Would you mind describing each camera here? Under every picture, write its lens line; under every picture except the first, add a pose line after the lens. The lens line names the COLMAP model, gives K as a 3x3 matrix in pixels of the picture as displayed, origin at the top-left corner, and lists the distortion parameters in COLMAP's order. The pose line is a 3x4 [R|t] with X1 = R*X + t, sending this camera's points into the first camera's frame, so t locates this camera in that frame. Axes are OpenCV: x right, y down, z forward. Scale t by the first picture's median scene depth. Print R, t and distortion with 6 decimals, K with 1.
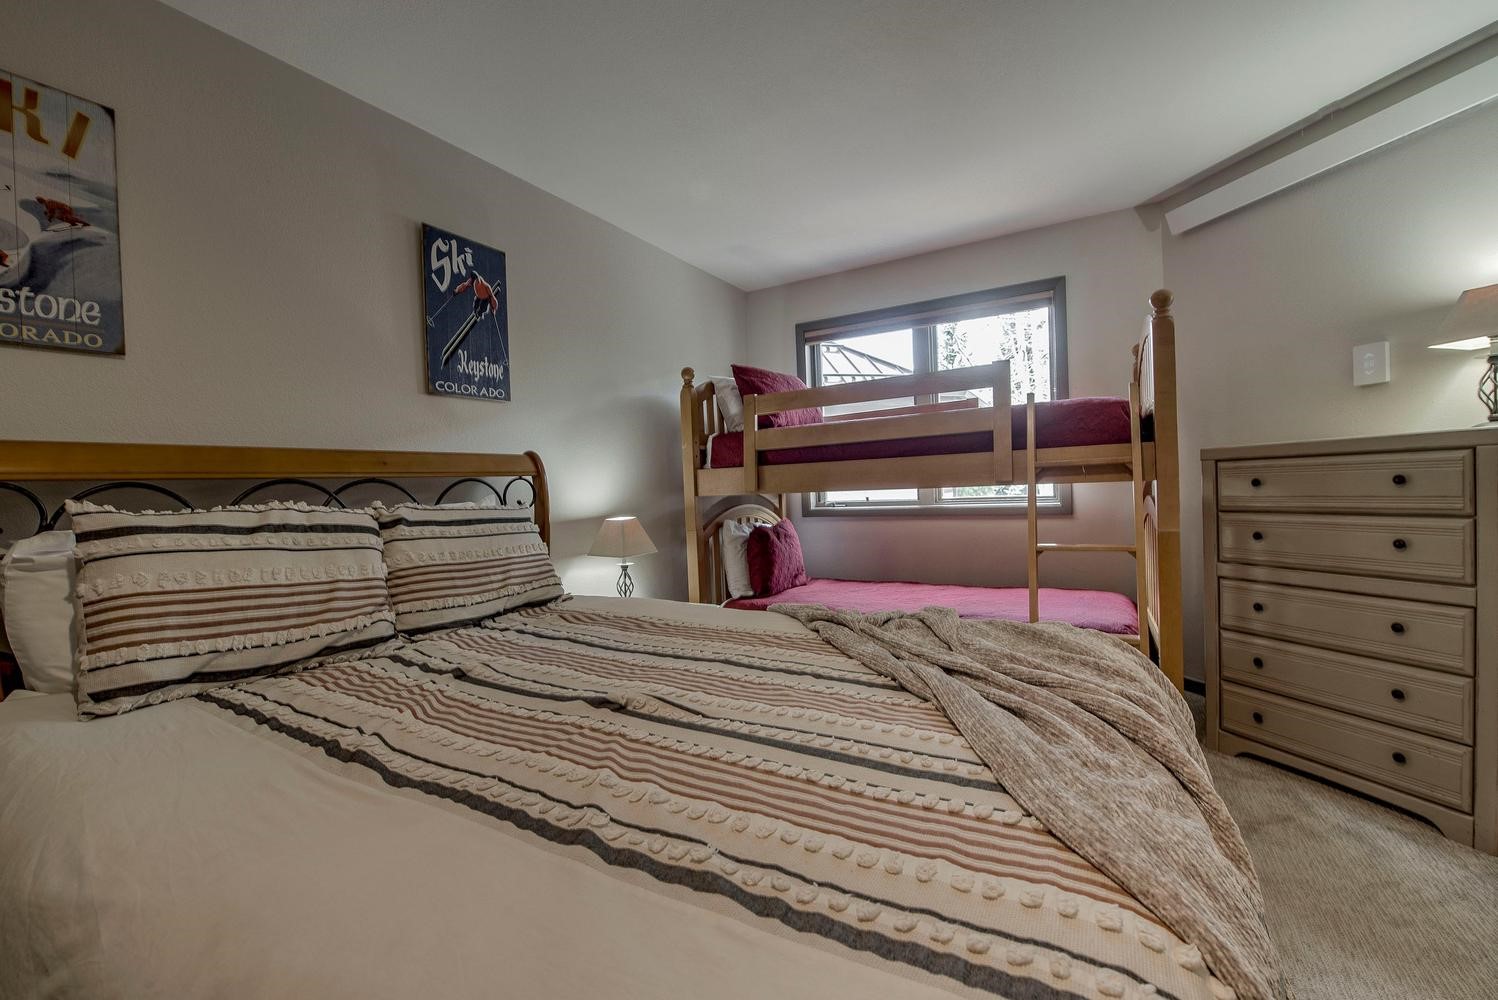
lens RADIAL K [[616.1, 0, 749.5], [0, 616.1, 499.0], [0, 0, 1]] dist [-0.022959, -0.000502]
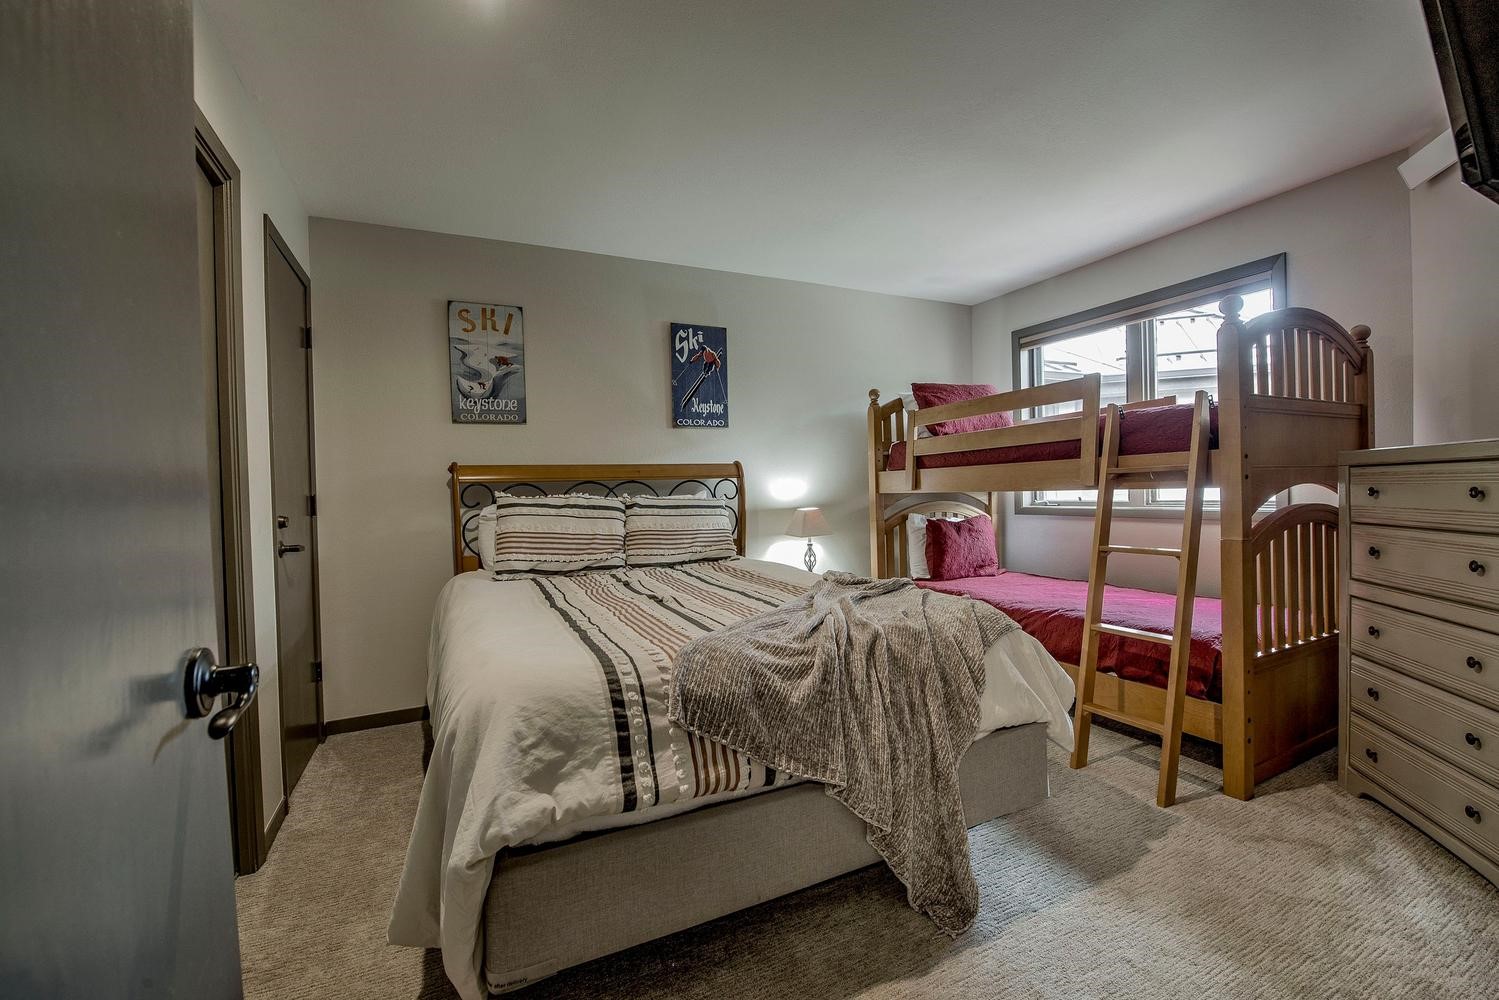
lens RADIAL K [[618.2, 0, 748.4], [0, 618.2, 496.6], [0, 0, 1]] dist [-0.021490, -0.000682]
pose [[0.827728, 0.022803, -0.560667, 0.557755], [-0.017290, 0.999736, 0.015135, -0.016853], [0.560864, -0.002834, 0.827903, -0.243659]]
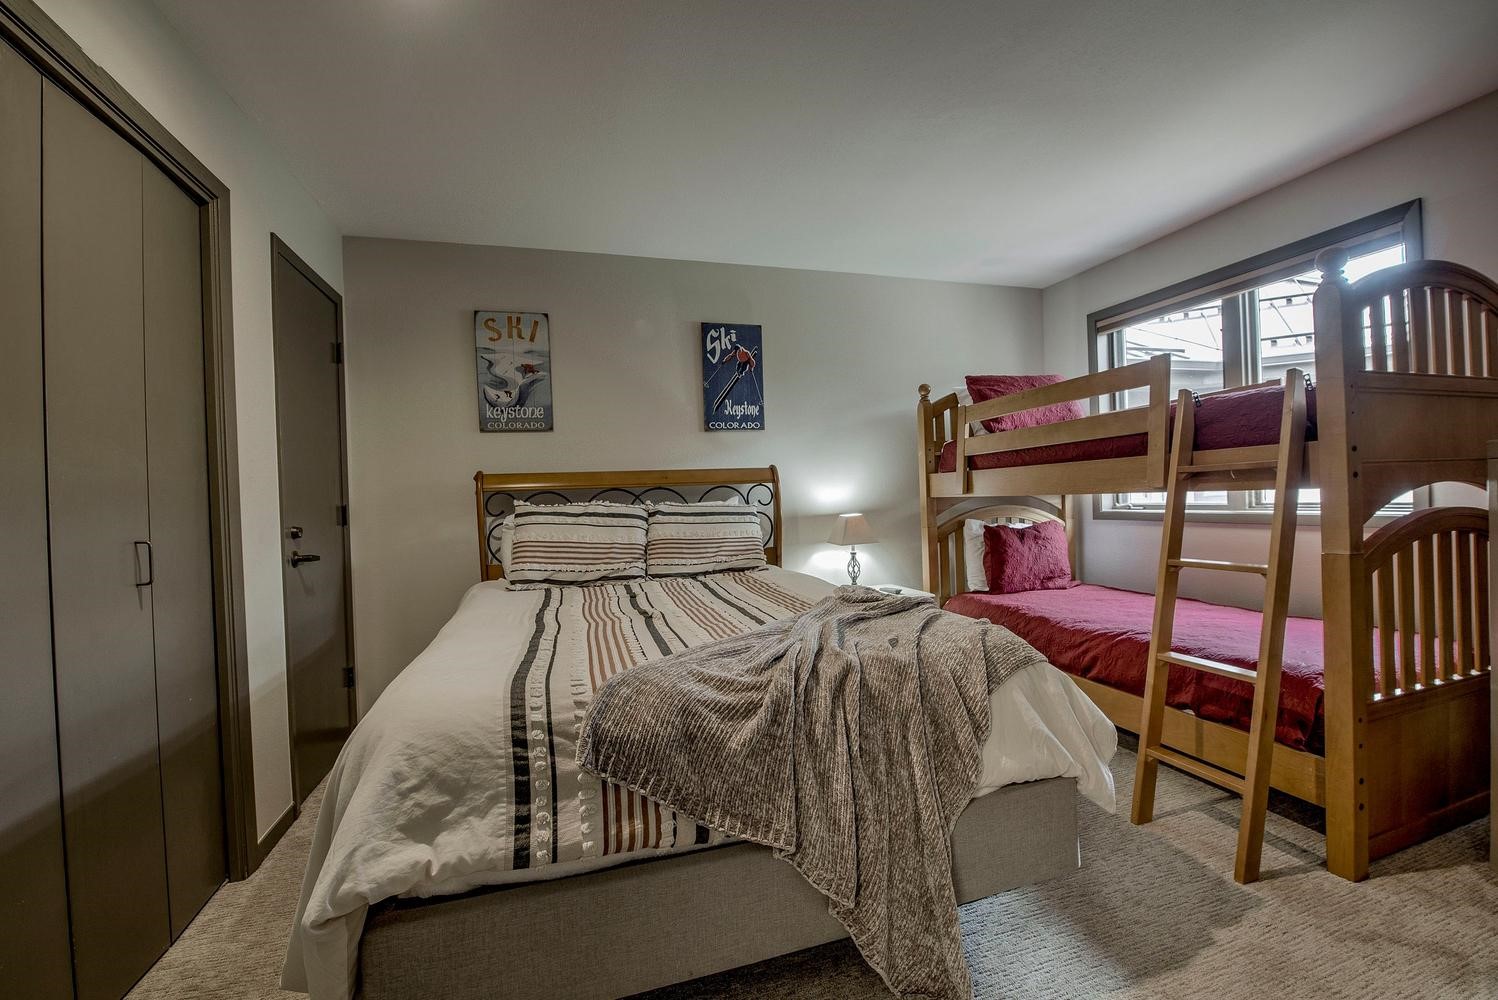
lens RADIAL K [[616.1, 0, 749.5], [0, 616.1, 499.0], [0, 0, 1]] dist [-0.022959, -0.000502]
pose [[0.737089, 0.014402, -0.675642, 0.616056], [-0.005894, 0.999872, 0.014883, -0.022797], [0.675770, -0.006988, 0.737080, -0.083049]]
